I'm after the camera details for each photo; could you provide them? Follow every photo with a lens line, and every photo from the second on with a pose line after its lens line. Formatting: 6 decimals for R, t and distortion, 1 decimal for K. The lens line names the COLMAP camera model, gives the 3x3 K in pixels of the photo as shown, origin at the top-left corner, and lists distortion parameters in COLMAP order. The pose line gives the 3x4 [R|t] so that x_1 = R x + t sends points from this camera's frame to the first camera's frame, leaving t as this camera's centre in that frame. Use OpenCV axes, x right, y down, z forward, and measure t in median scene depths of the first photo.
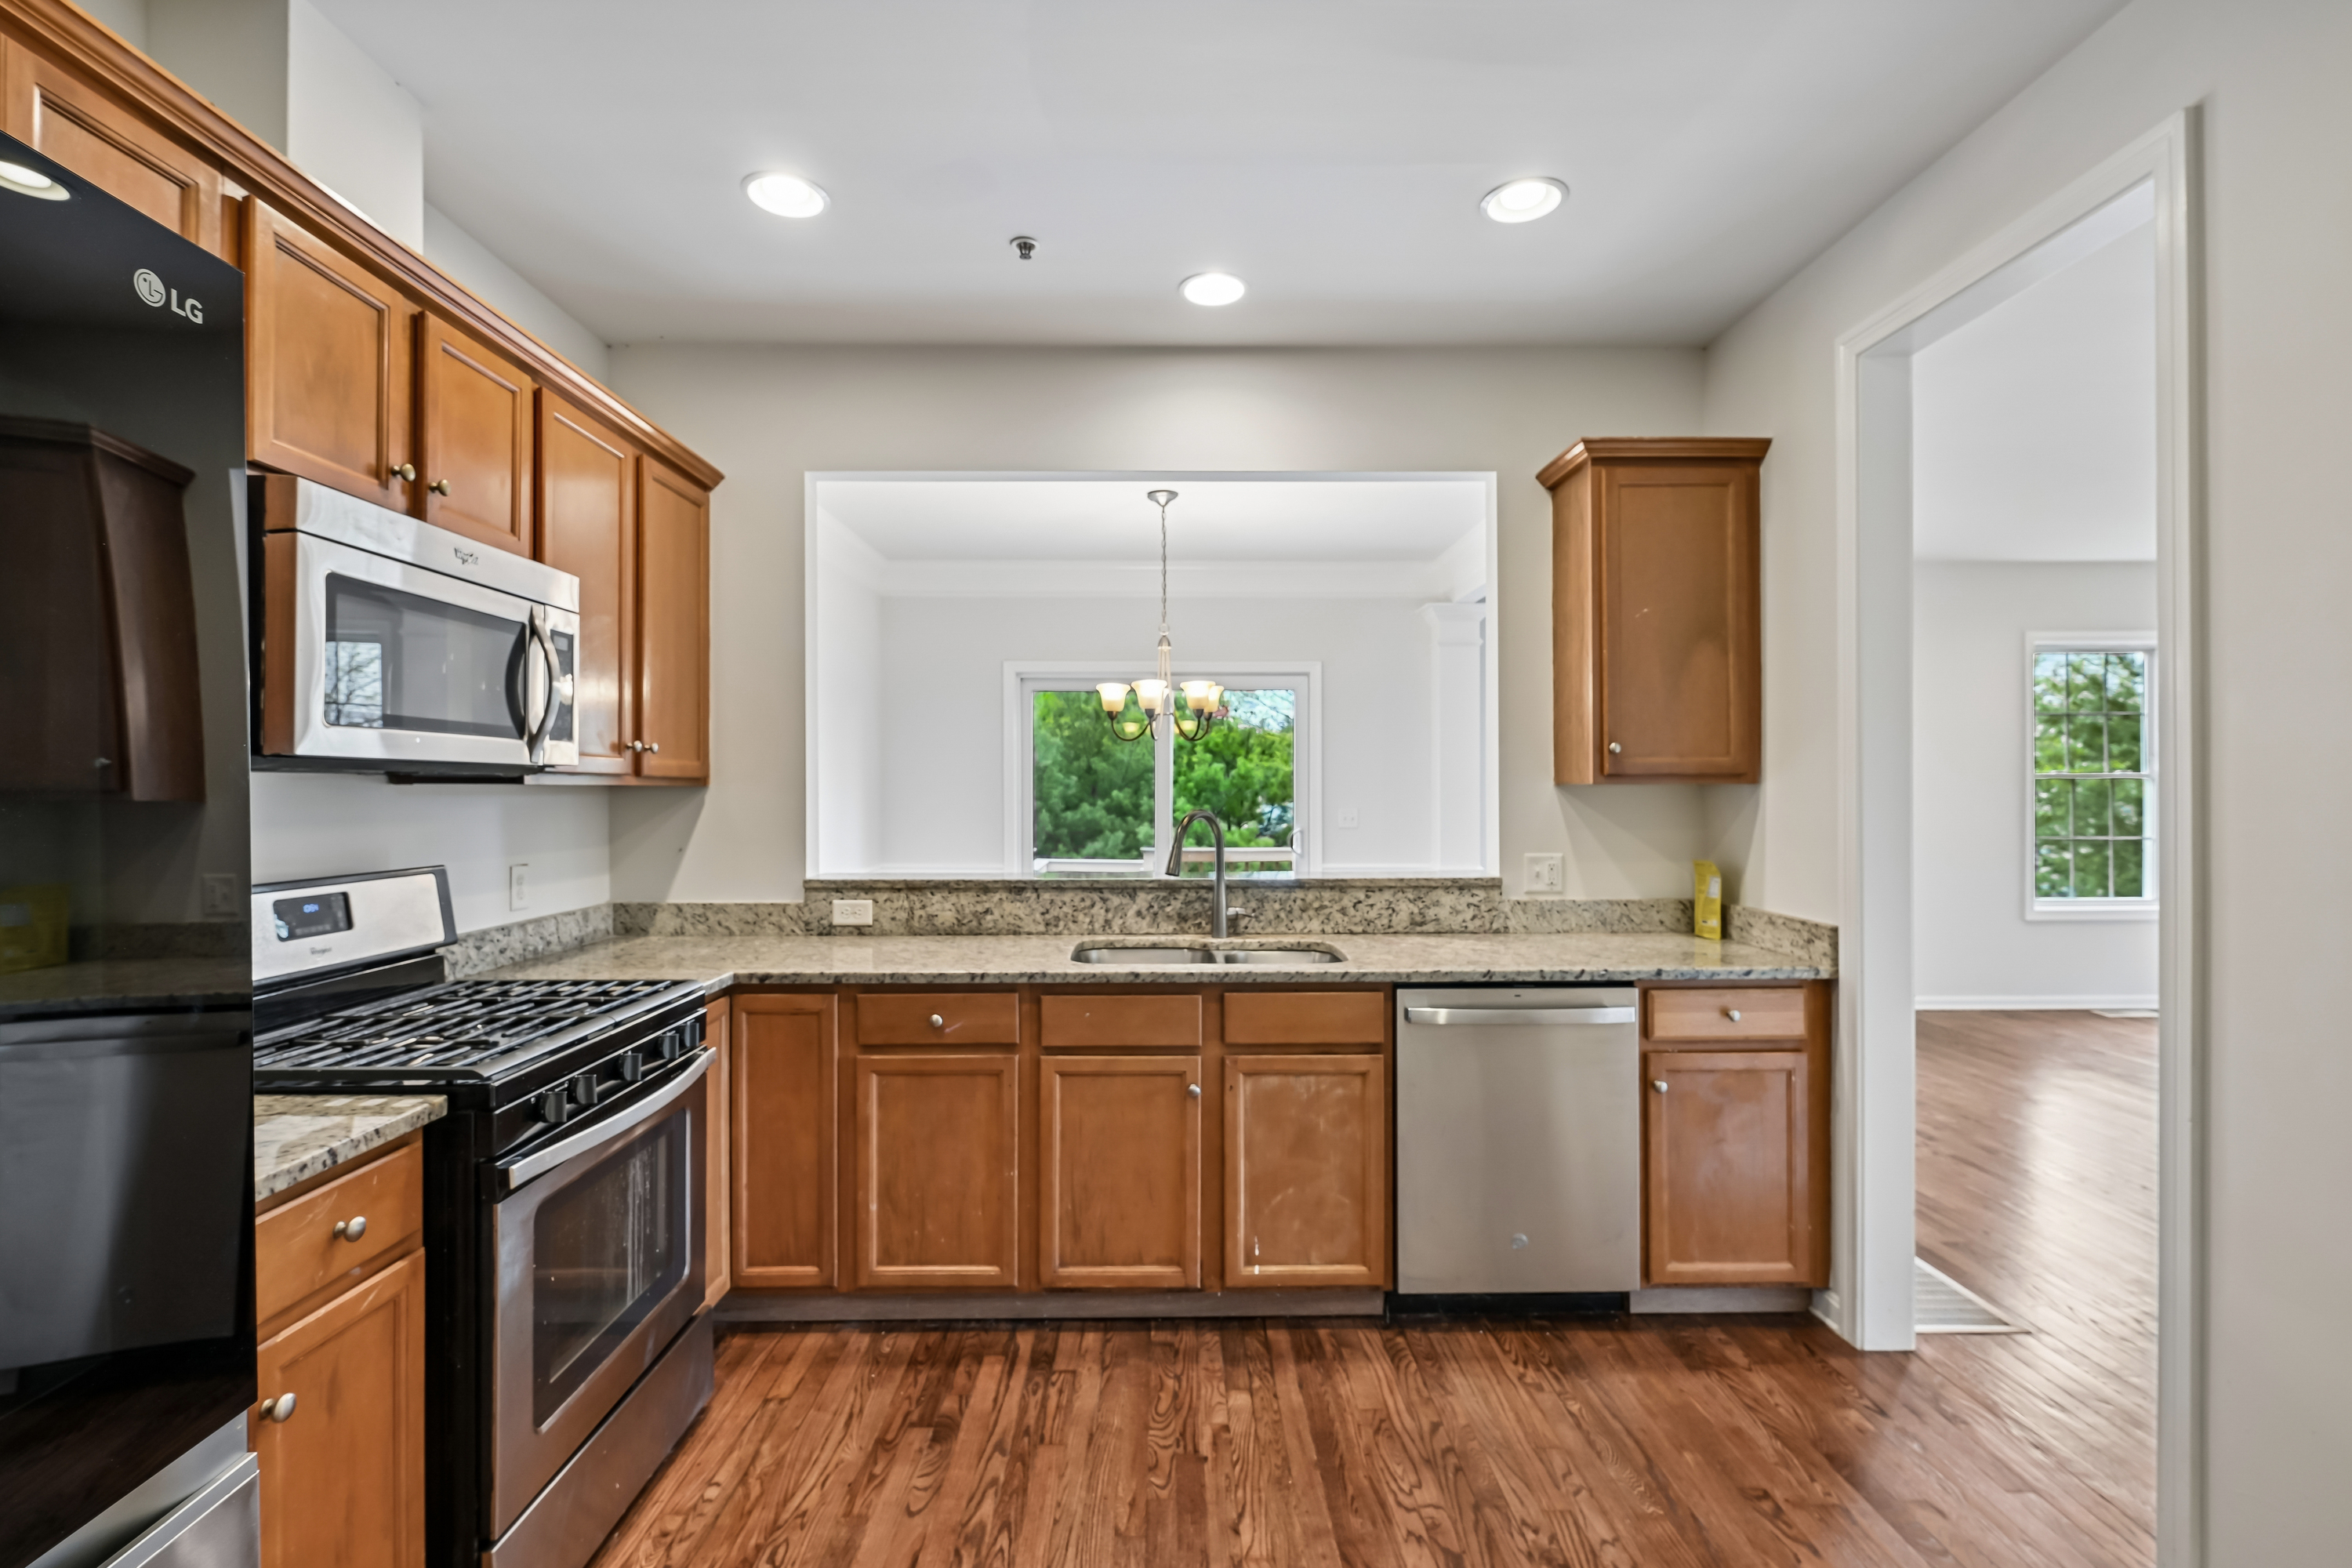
lens RADIAL K [[1061.0, 0, 1171.9], [0, 1061.0, 787.6], [0, 0, 1]] dist [0.001338, 0.000287]
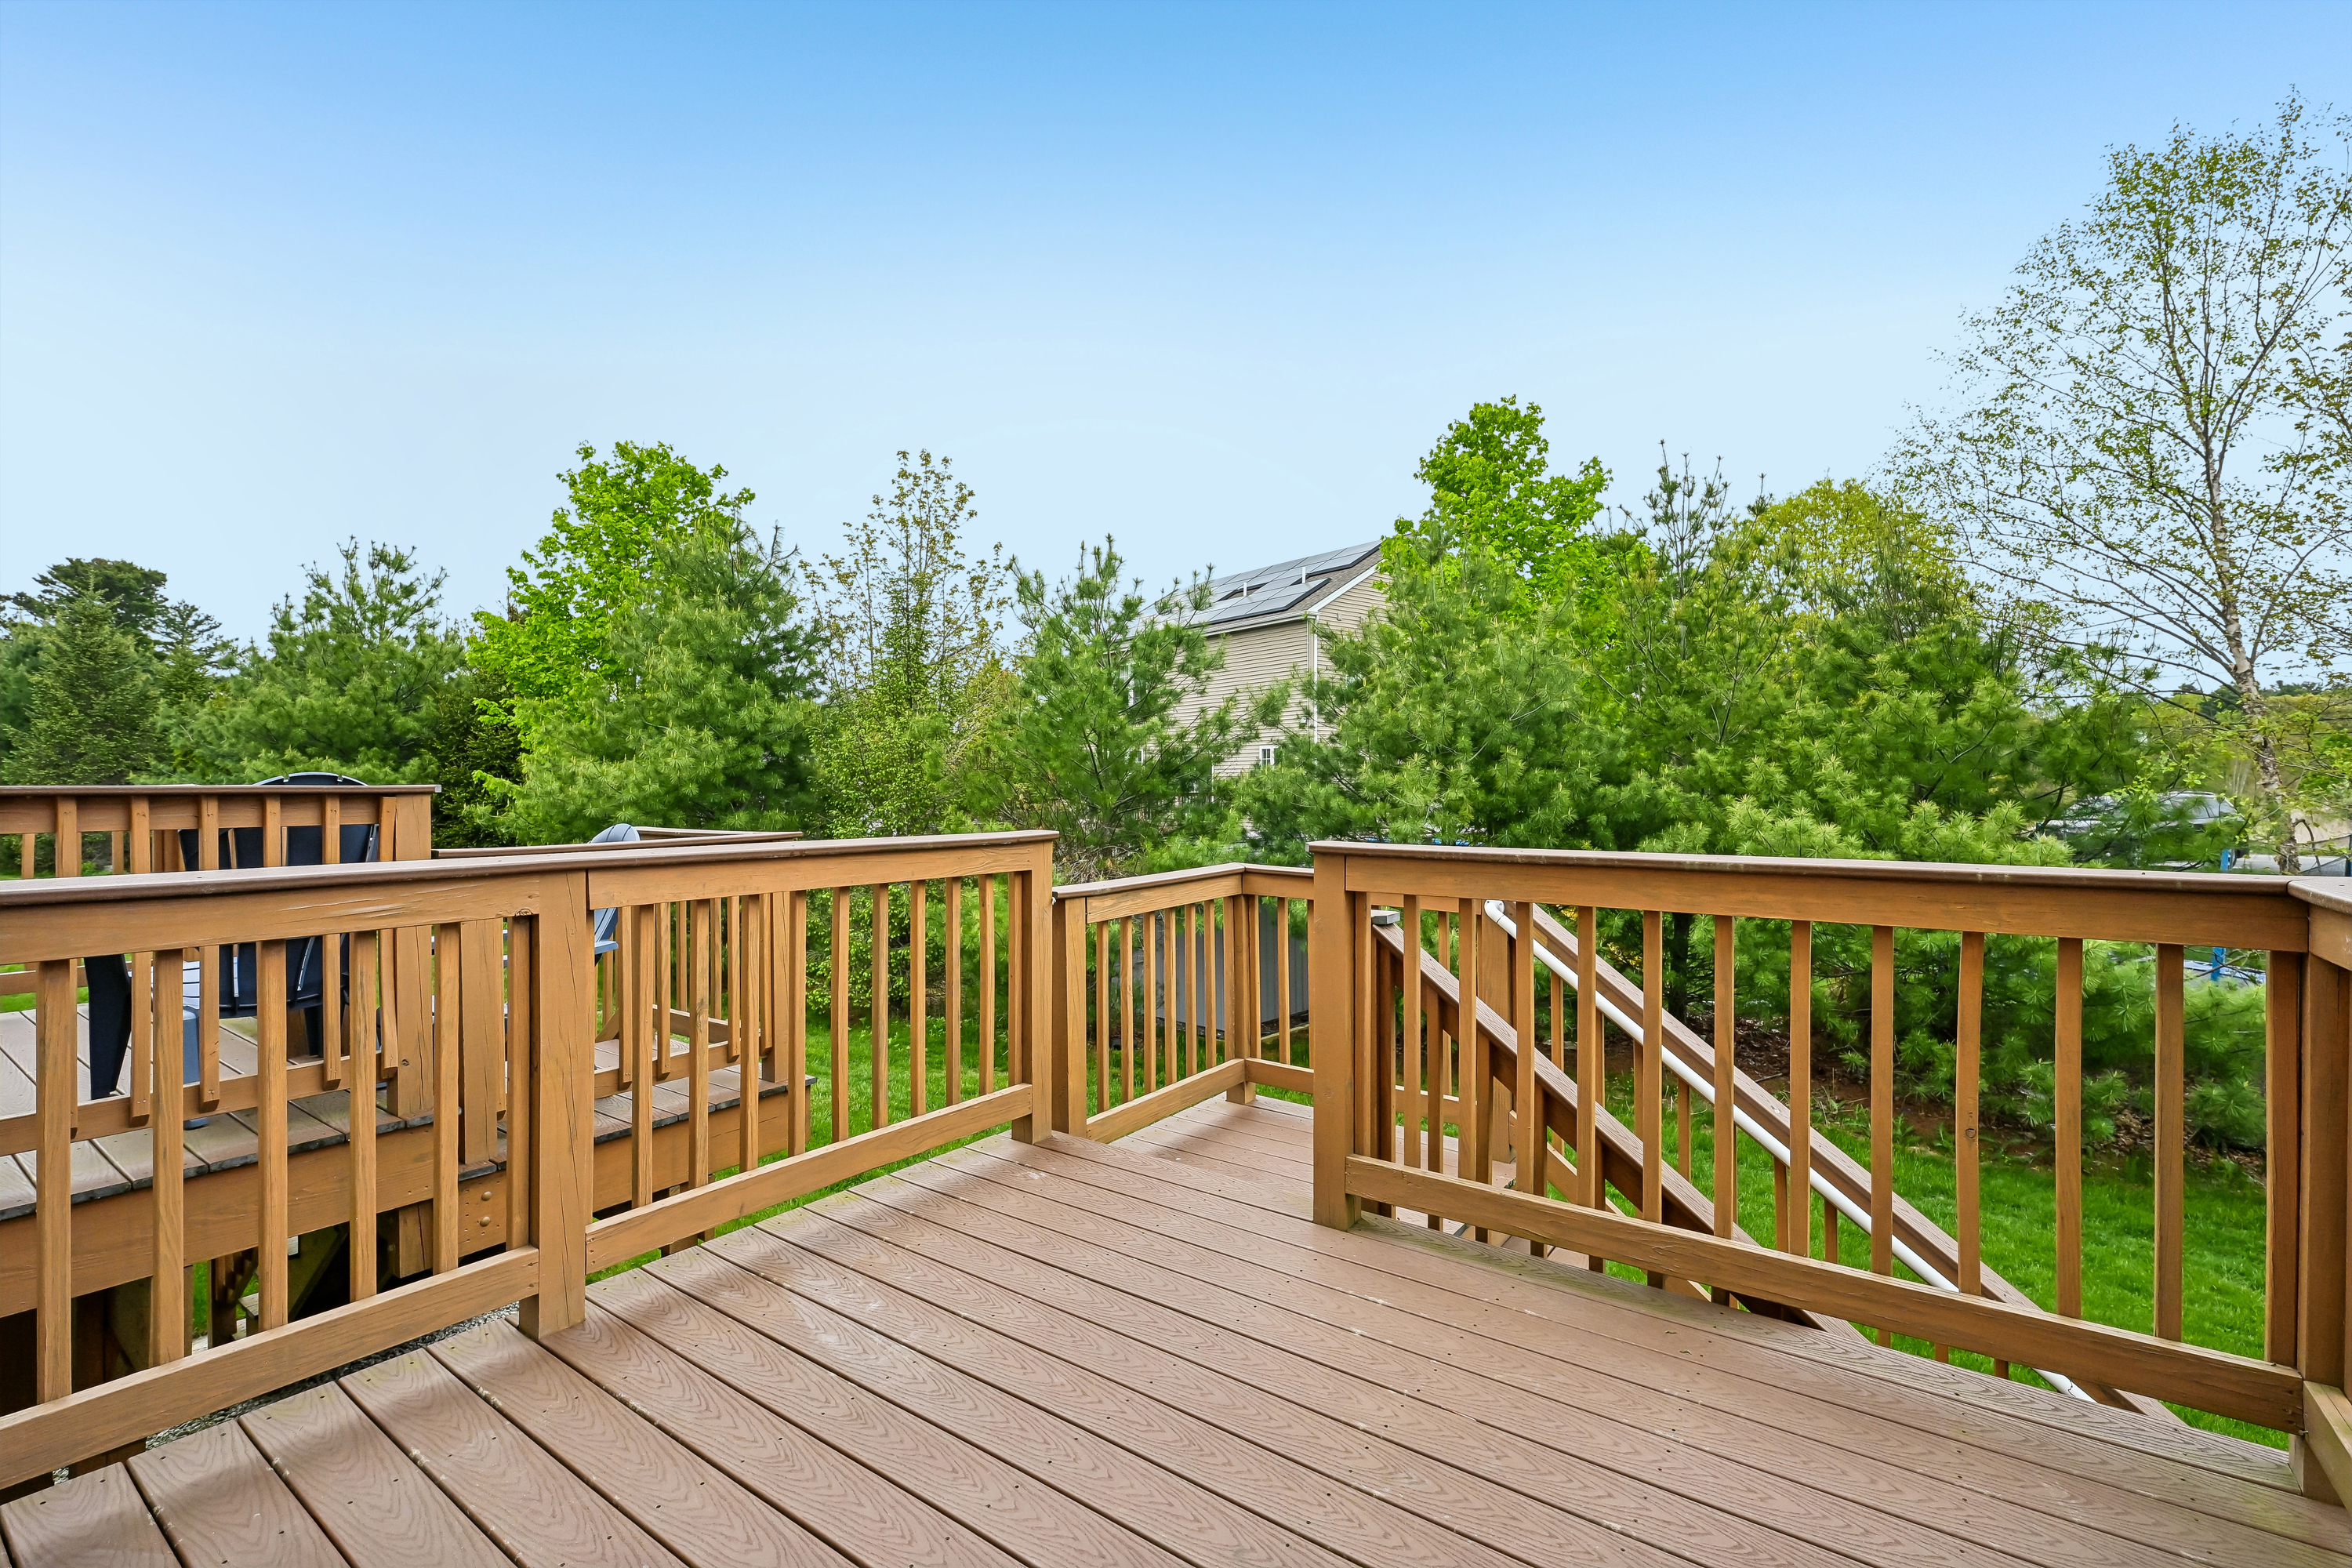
lens RADIAL K [[1061.0, 0, 1126.2], [0, 1061.0, 780.7], [0, 0, 1]] dist [0.001338, 0.000287]
pose [[0.785302, -0.002115, -0.619109, 0.412946], [0.000466, 0.999996, -0.002825, 0.146201], [0.619112, 0.001930, 0.785300, 2.566399]]
